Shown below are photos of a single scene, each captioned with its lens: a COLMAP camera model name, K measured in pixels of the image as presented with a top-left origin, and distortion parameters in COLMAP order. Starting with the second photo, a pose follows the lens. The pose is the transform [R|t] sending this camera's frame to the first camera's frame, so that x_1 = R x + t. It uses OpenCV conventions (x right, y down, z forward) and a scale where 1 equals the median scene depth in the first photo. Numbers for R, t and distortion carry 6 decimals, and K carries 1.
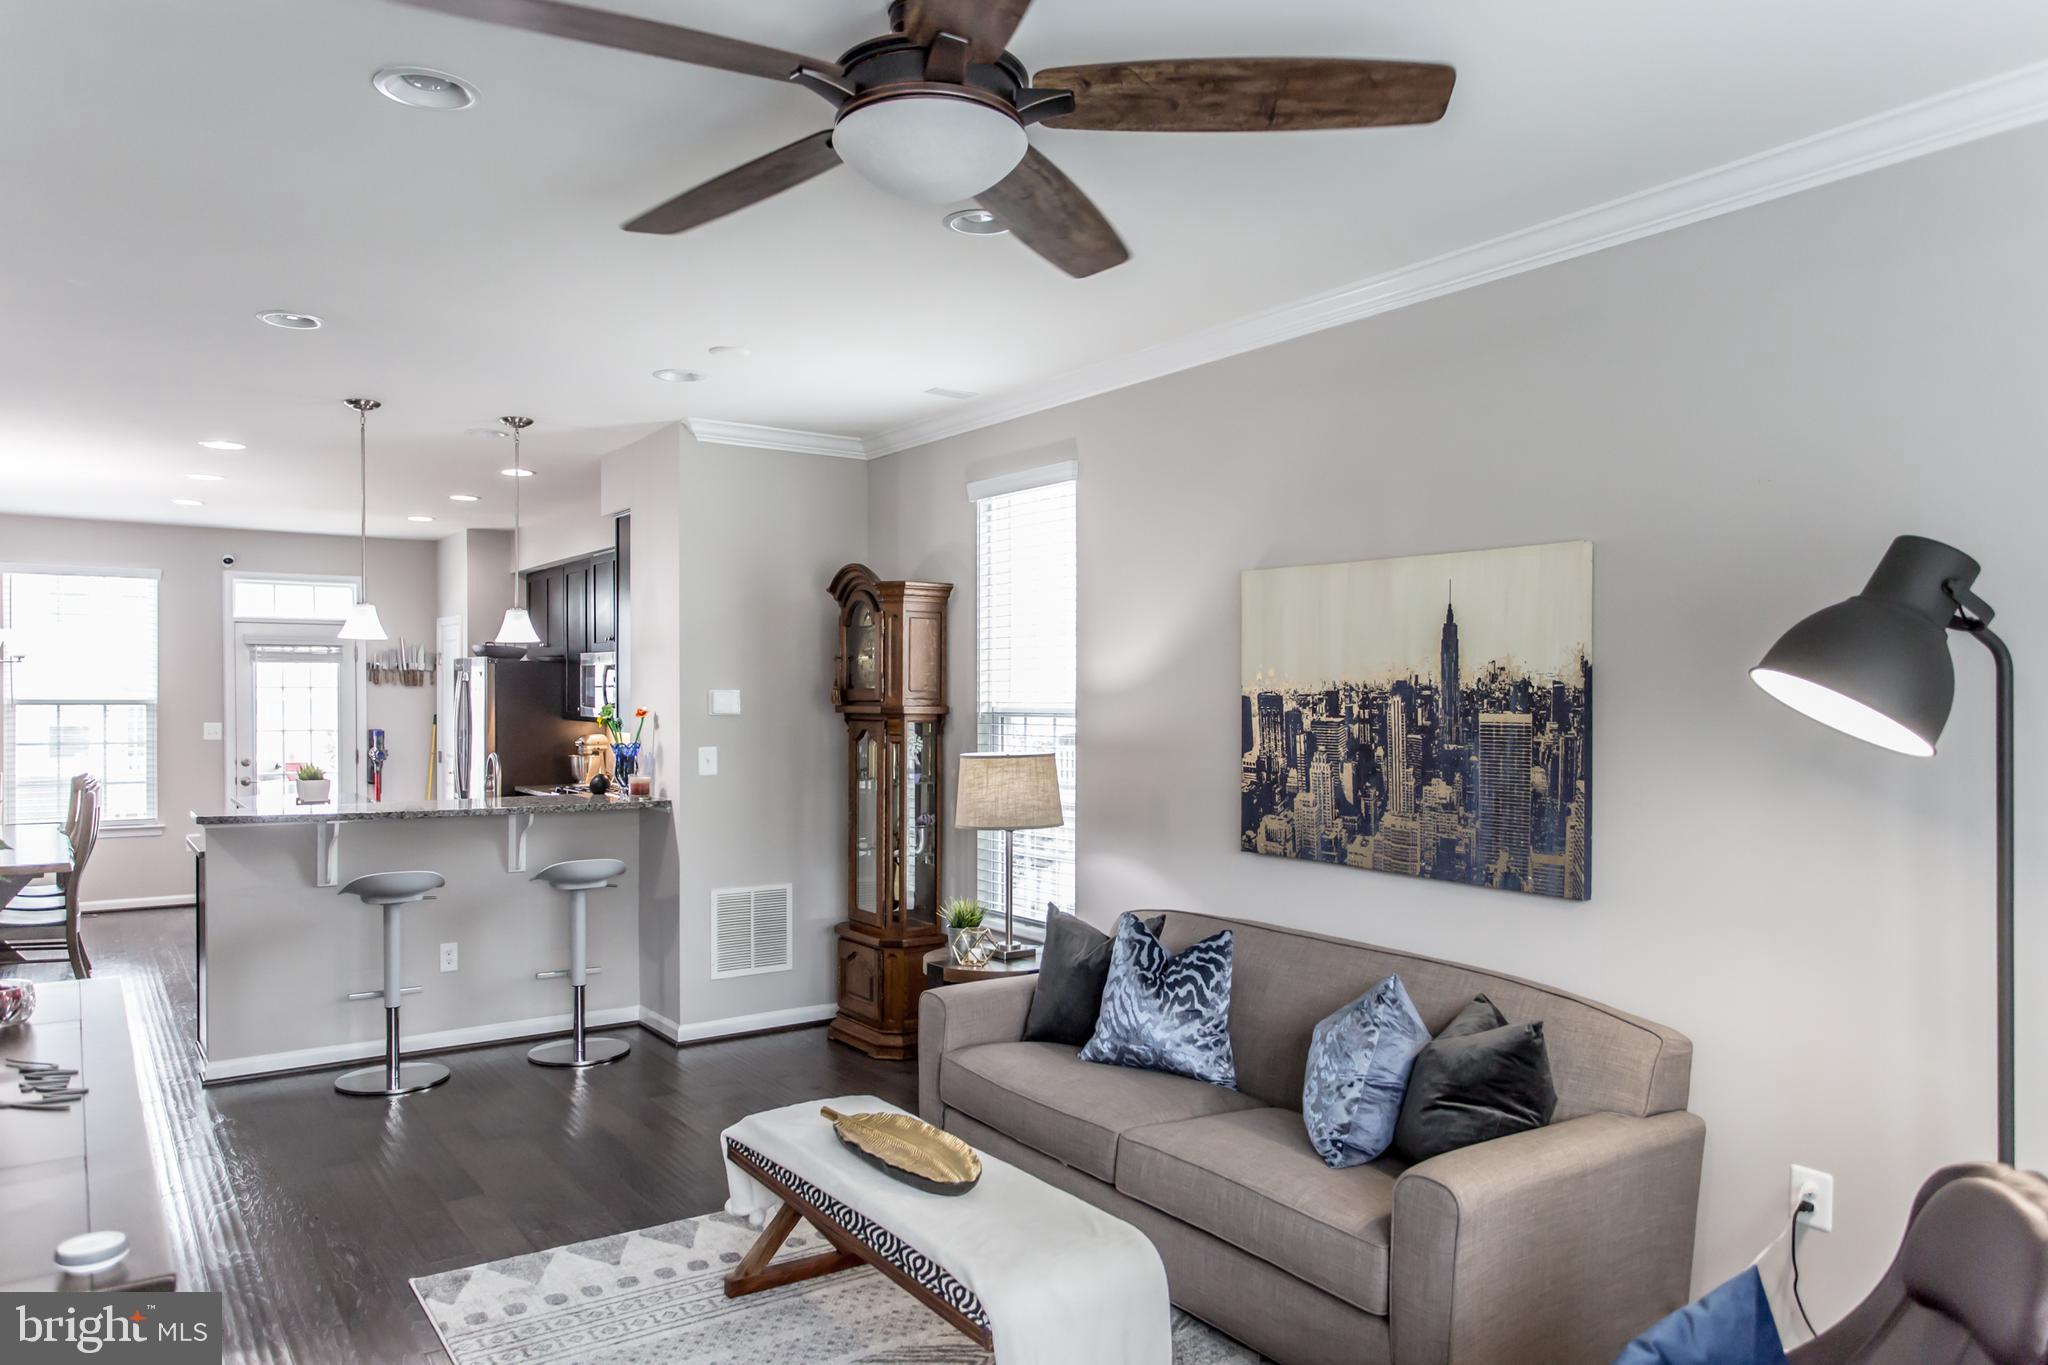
lens RADIAL K [[1371.2, 0, 1003.3], [0, 1371.2, 719.0], [0, 0, 1]] dist [0.003995, 0.003957]
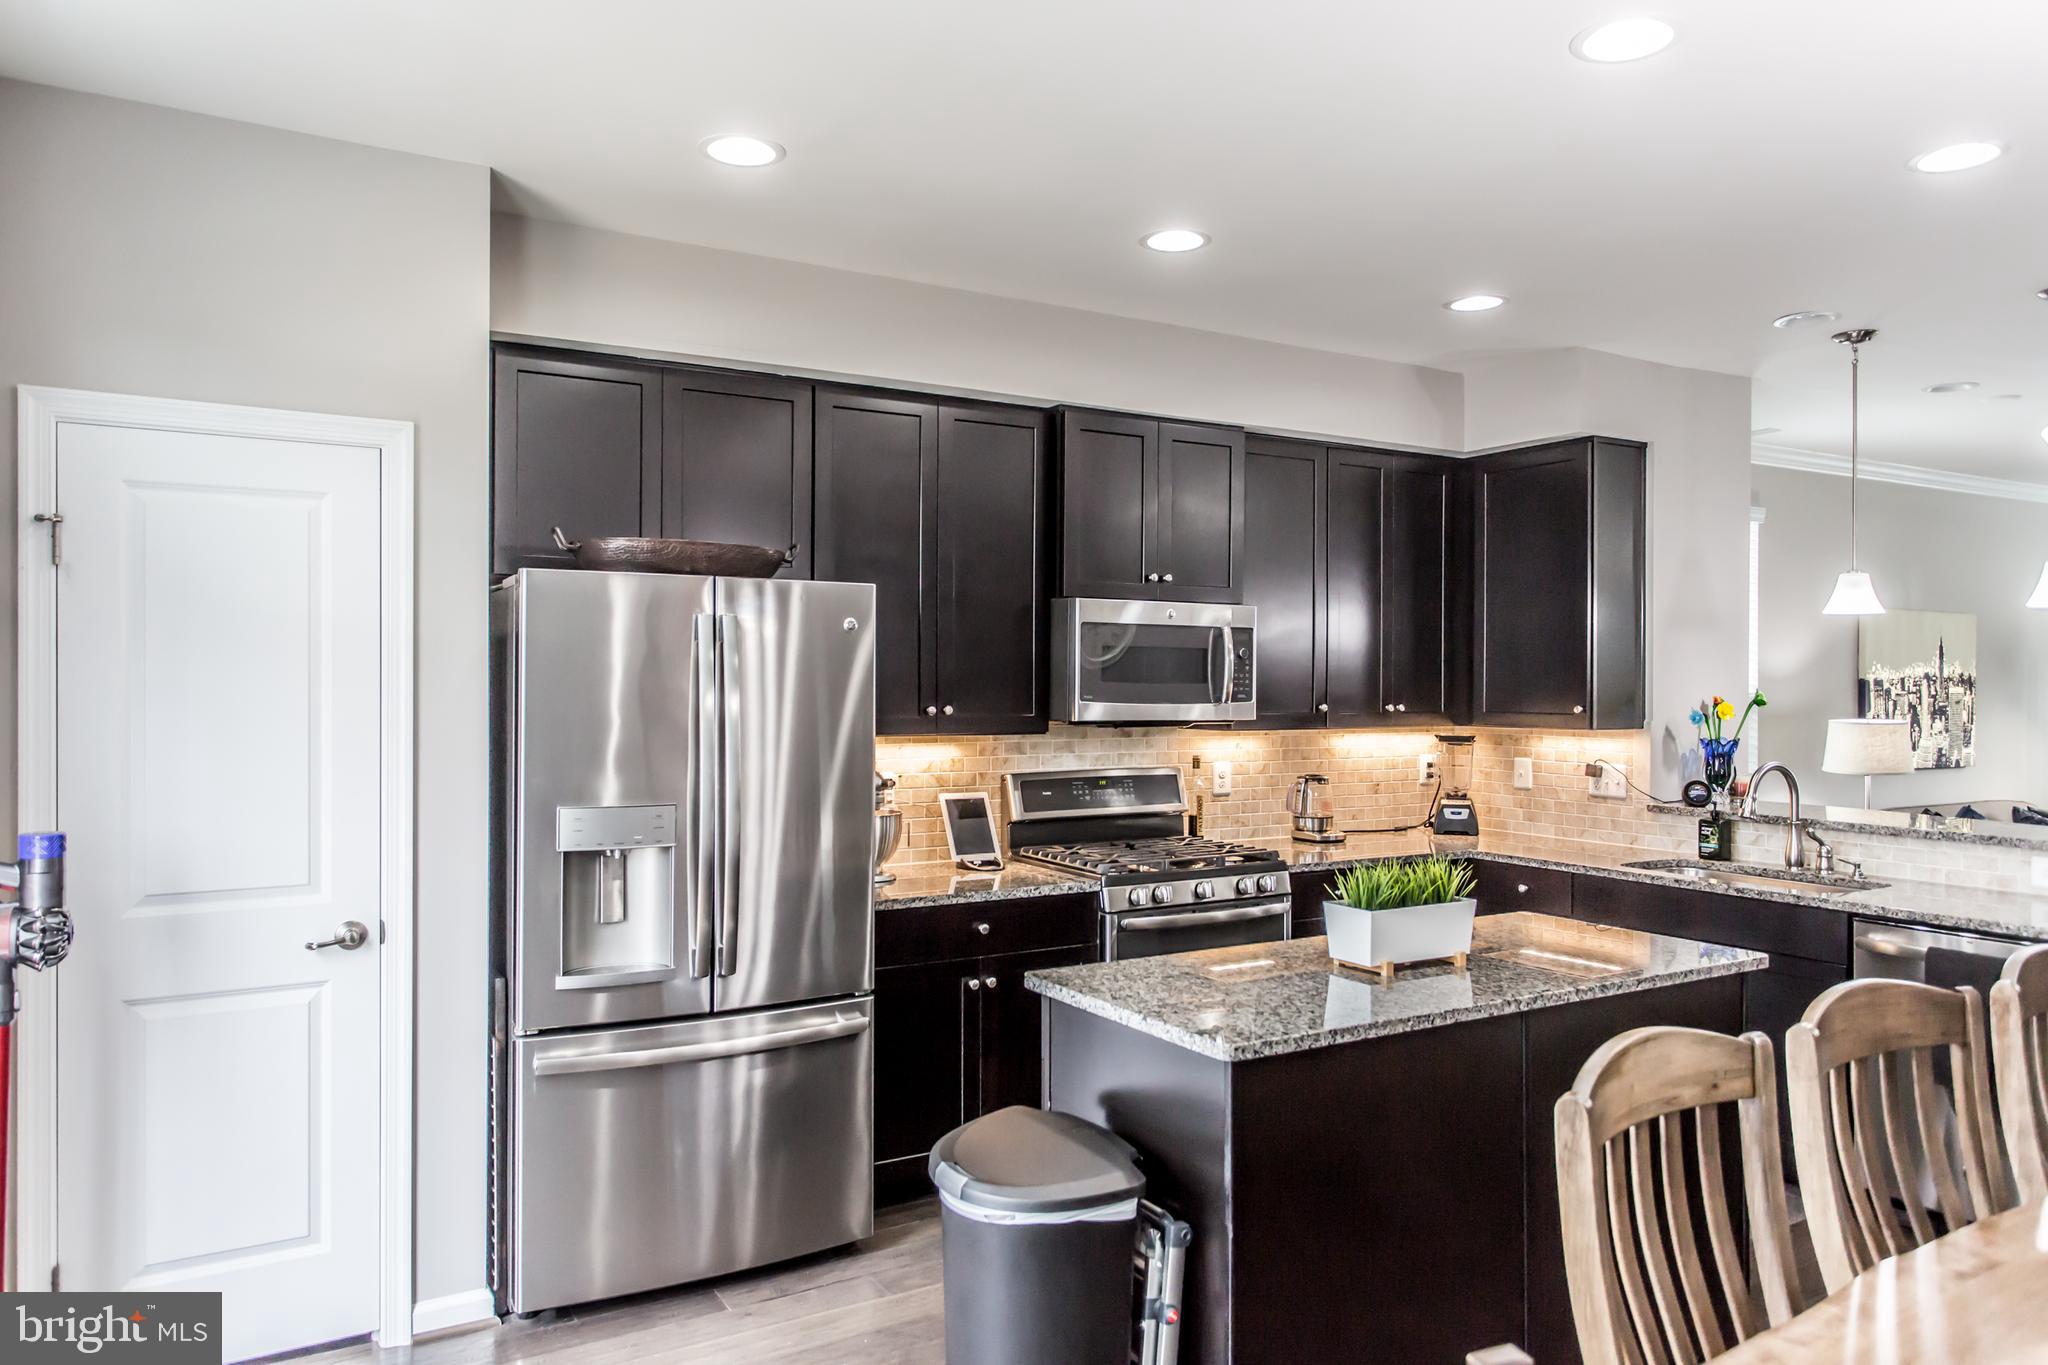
lens RADIAL K [[1356.8, 0, 1014.9], [0, 1356.8, 683.5], [0, 0, 1]] dist [0.004371, 0.006212]
pose [[0.075330, -0.004098, 0.997150, -1.707817], [0.016561, 0.999859, 0.002858, -0.037391], [-0.997021, 0.016299, 0.075387, 2.065032]]
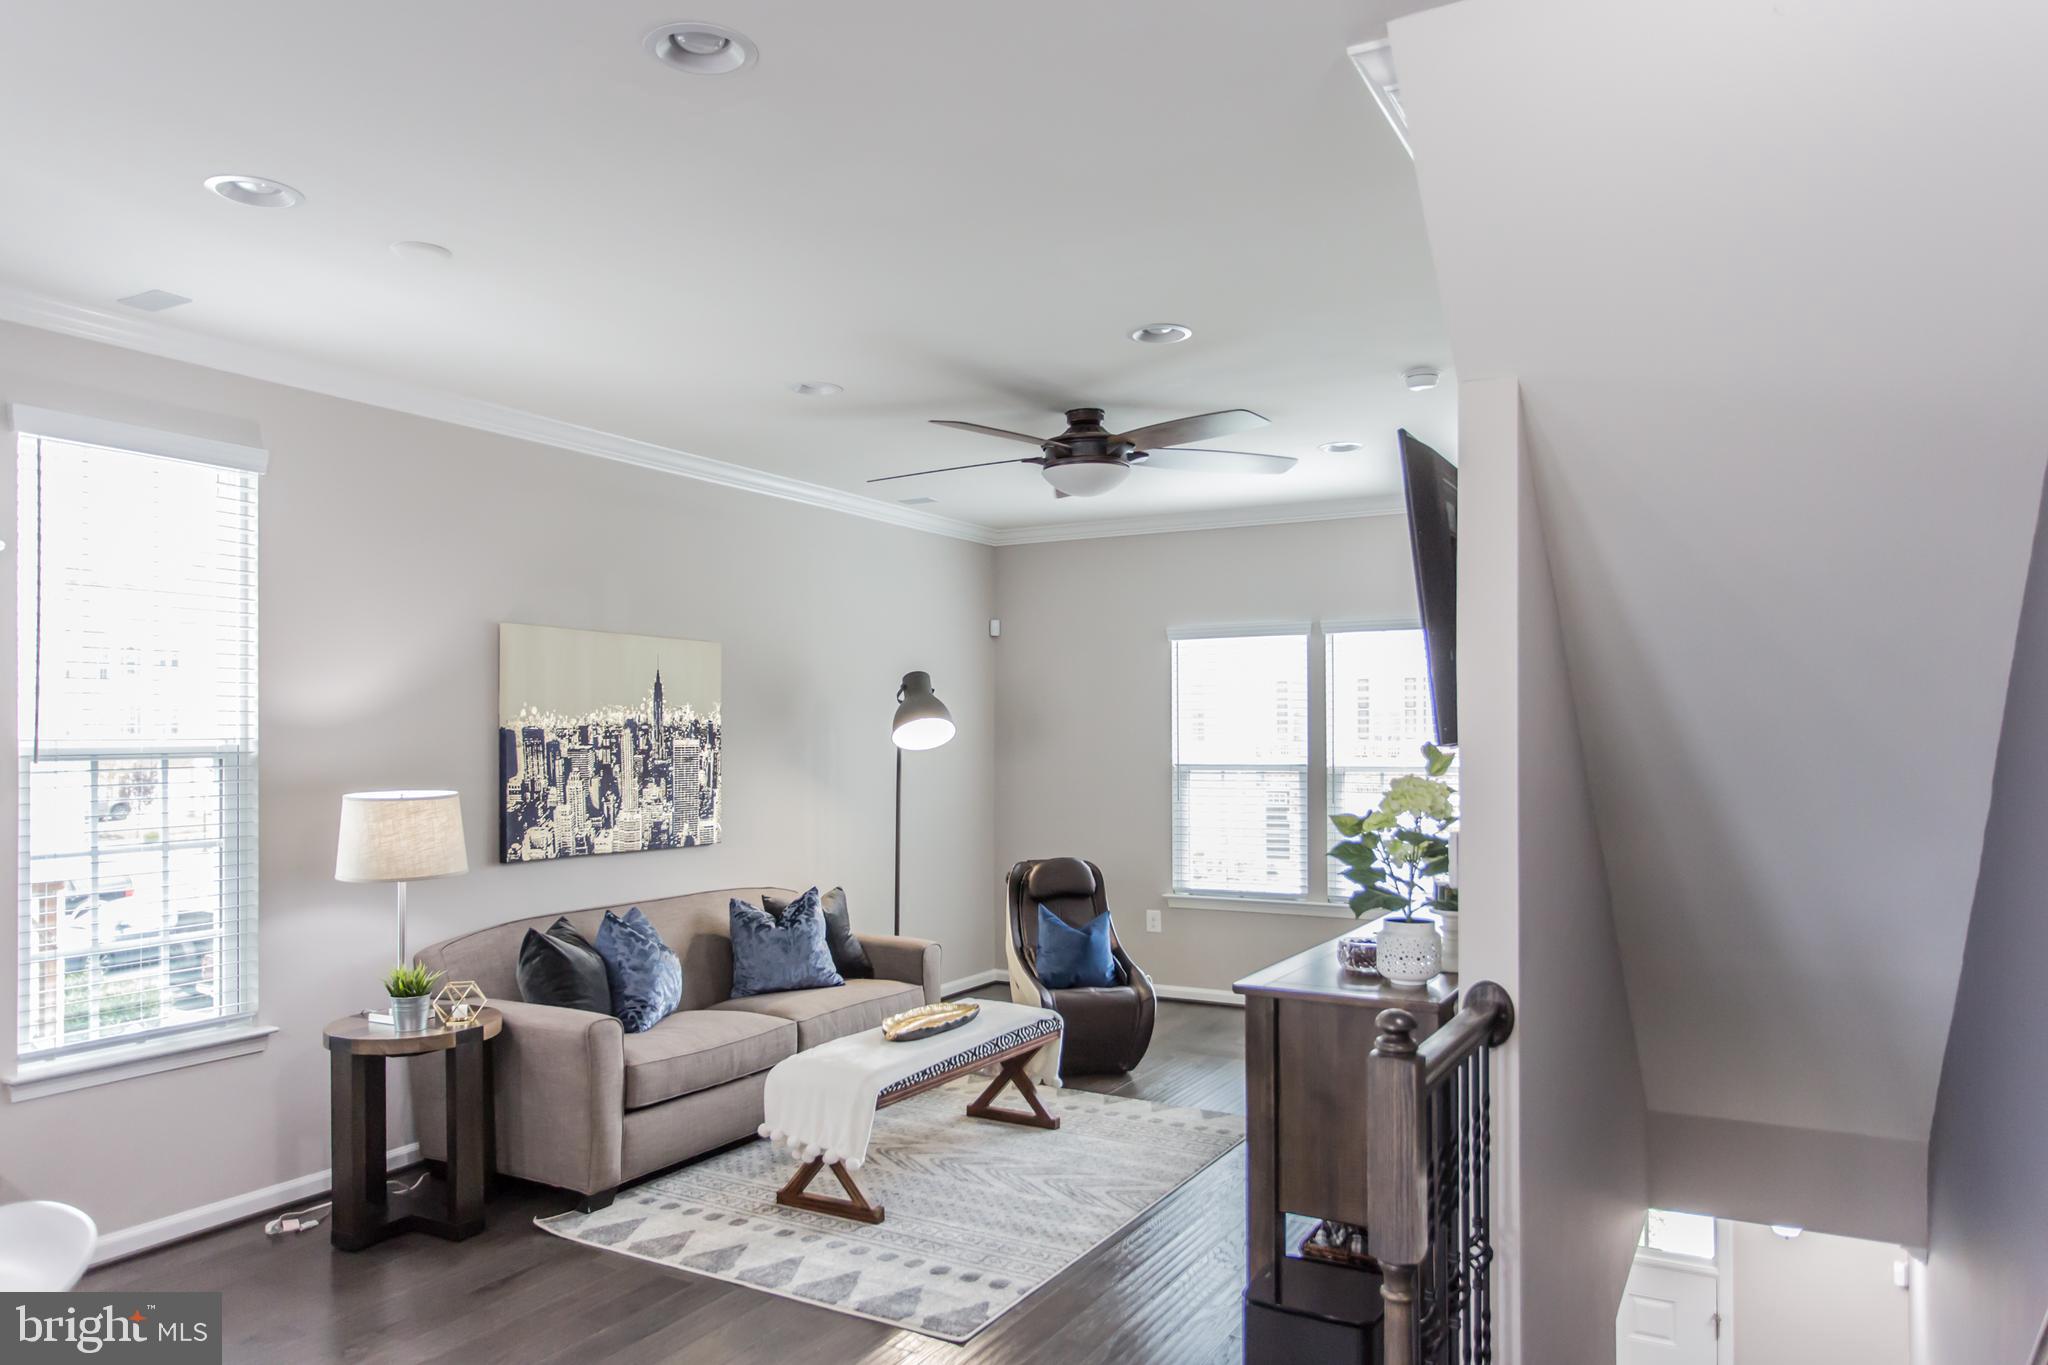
lens RADIAL K [[1371.2, 0, 1003.3], [0, 1371.2, 719.0], [0, 0, 1]] dist [0.003995, 0.003957]
pose [[-0.429915, 0.008810, 0.902826, -1.134223], [0.019574, 0.999808, -0.000435, -0.018321], [-0.902657, 0.017484, -0.430005, 1.198841]]
